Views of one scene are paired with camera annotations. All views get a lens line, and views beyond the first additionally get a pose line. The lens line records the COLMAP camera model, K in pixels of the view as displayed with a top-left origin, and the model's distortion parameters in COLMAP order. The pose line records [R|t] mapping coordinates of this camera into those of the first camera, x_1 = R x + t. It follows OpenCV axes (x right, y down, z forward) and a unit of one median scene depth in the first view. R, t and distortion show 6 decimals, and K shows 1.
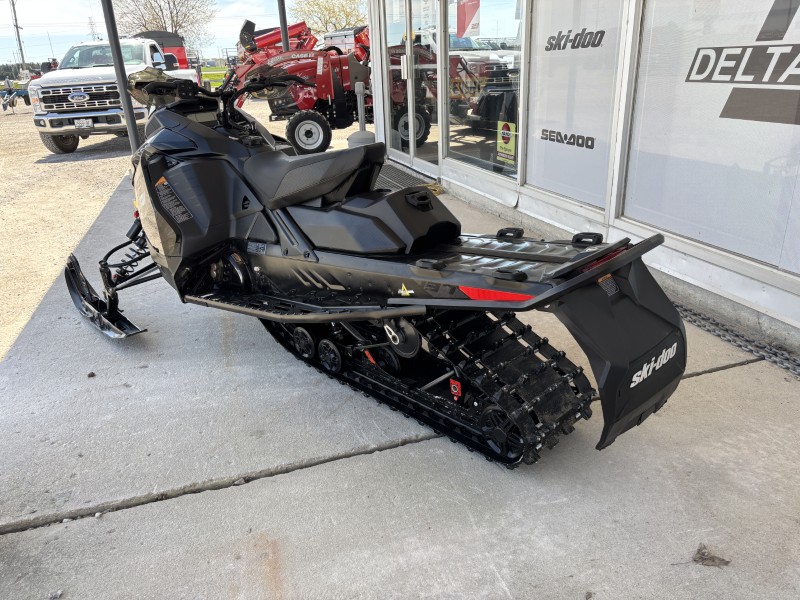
lens RADIAL K [[604.6, 0, 394.4], [0, 604.6, 304.7], [0, 0, 1]] dist [0.052422, -0.058483]
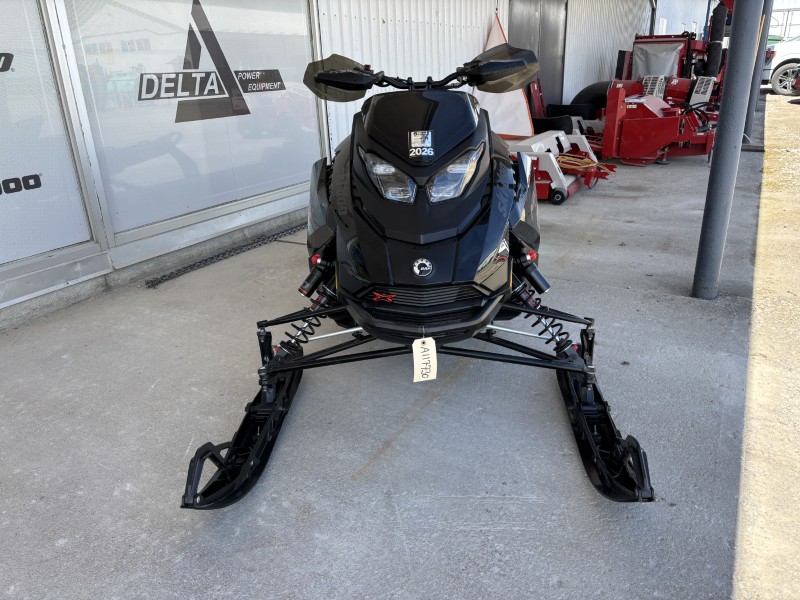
lens RADIAL K [[604.4, 0, 396.4], [0, 604.4, 297.3], [0, 0, 1]] dist [0.054290, -0.053197]
pose [[-0.686034, -0.186640, 0.703223, -0.694615], [0.335234, 0.776740, 0.533192, -0.453009], [-0.645736, 0.601532, -0.470302, 1.246646]]
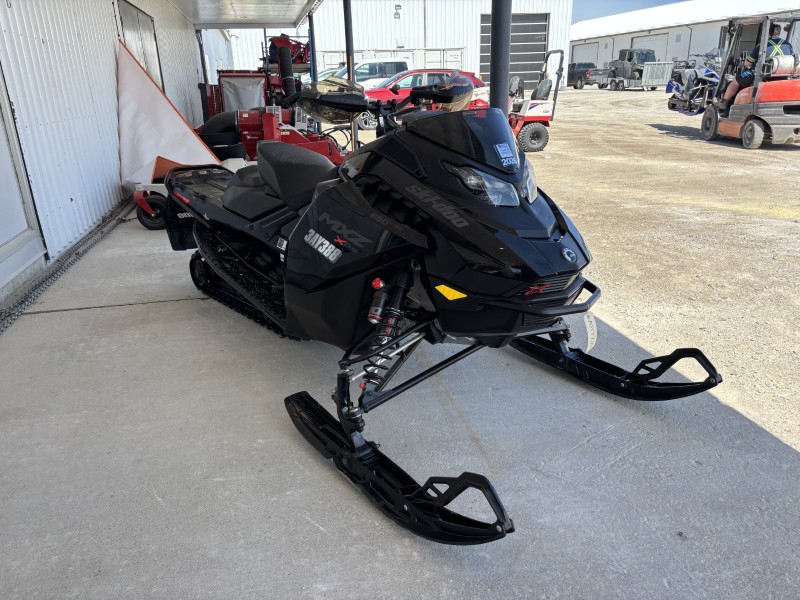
lens RADIAL K [[604.6, 0, 394.4], [0, 604.6, 304.7], [0, 0, 1]] dist [0.052422, -0.058483]
pose [[-0.993994, 0.043247, 0.100525, -0.287487], [0.099211, 0.743786, 0.661014, -0.556429], [-0.046182, 0.667017, -0.743610, 1.437858]]
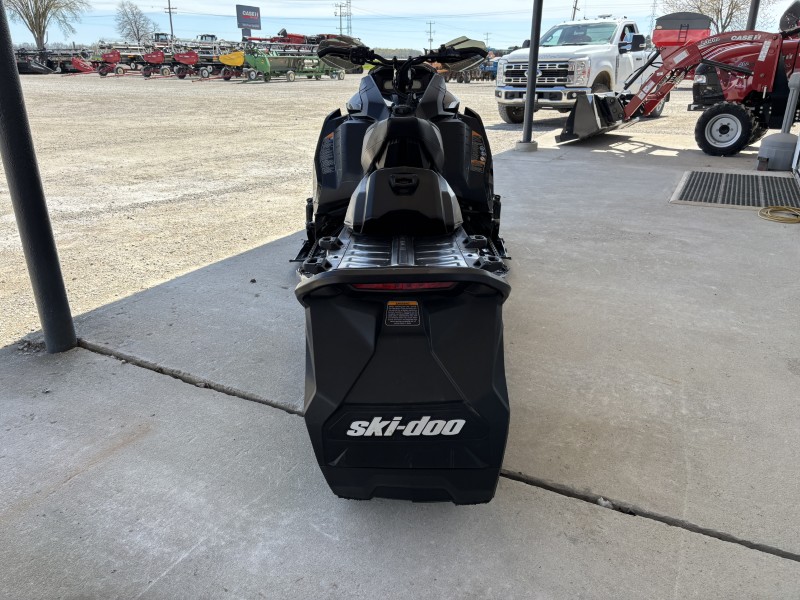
lens RADIAL K [[604.6, 0, 394.4], [0, 604.6, 304.7], [0, 0, 1]] dist [0.052422, -0.058483]
pose [[0.705899, 0.307219, -0.638218, 0.406534], [-0.292029, 0.947128, 0.132921, -0.069690], [0.645310, 0.092549, 0.758294, 0.187692]]
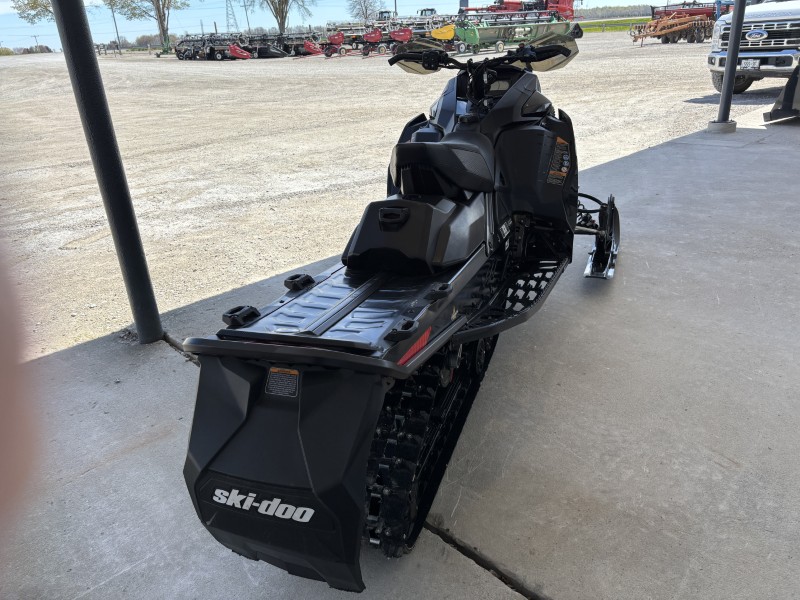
lens RADIAL K [[604.6, 0, 394.4], [0, 604.6, 304.7], [0, 0, 1]] dist [0.052422, -0.058483]
pose [[0.441077, 0.382605, -0.811828, 0.475948], [-0.295195, 0.916092, 0.271360, -0.176496], [0.847533, 0.119957, 0.517010, 0.343868]]
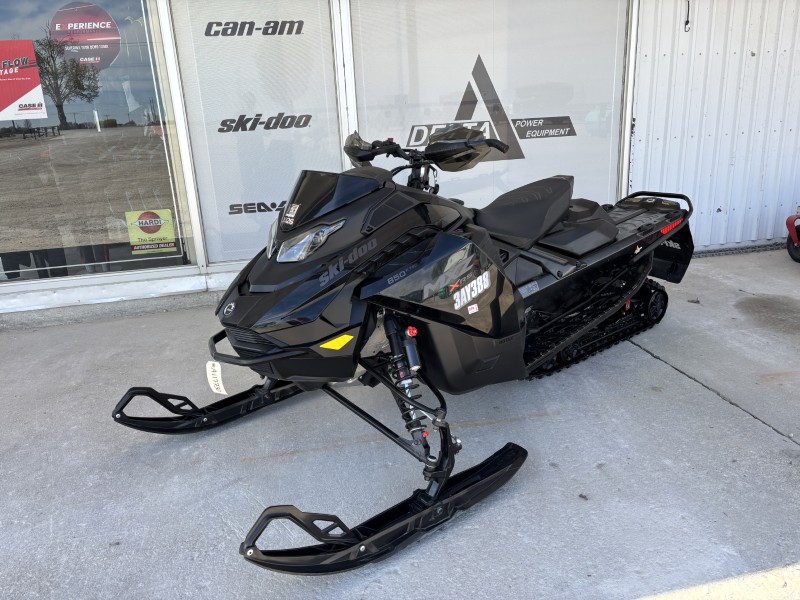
lens RADIAL K [[604.6, 0, 394.4], [0, 604.6, 304.7], [0, 0, 1]] dist [0.052422, -0.058483]
pose [[0.079206, -0.255855, 0.963465, -0.932111], [0.415133, 0.887173, 0.201467, -0.279025], [-0.906306, 0.384009, 0.176483, 0.763872]]
